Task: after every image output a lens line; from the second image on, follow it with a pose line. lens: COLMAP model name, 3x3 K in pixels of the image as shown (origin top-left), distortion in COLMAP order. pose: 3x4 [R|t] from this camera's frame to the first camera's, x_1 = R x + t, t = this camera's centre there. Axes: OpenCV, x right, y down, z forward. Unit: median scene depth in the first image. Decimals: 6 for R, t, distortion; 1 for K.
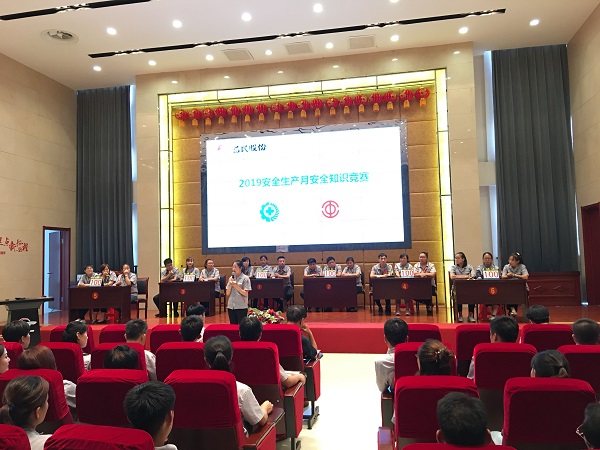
lens RADIAL K [[506.0, 0, 296.9], [0, 506.0, 222.0], [0, 0, 1]] dist [0.096018, -0.132217]
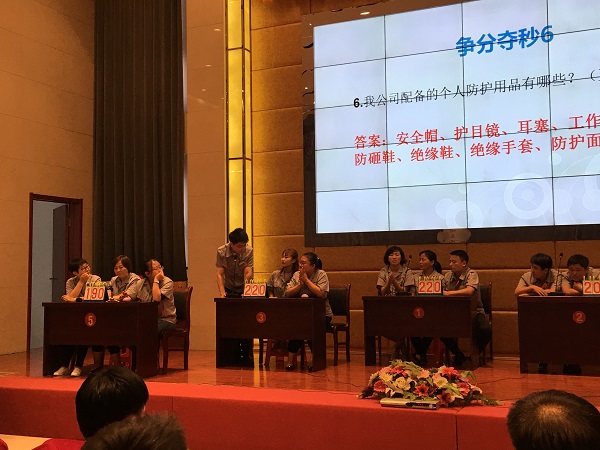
lens RADIAL K [[752.7, 0, 289.2], [0, 752.7, 223.4], [0, 0, 1]] dist [0.079041, 0.008952]
pose [[0.972100, -0.000539, -0.234566, -0.023482], [0.002909, 0.999948, 0.009758, 0.034887], [0.234548, -0.010168, 0.972051, 0.265752]]
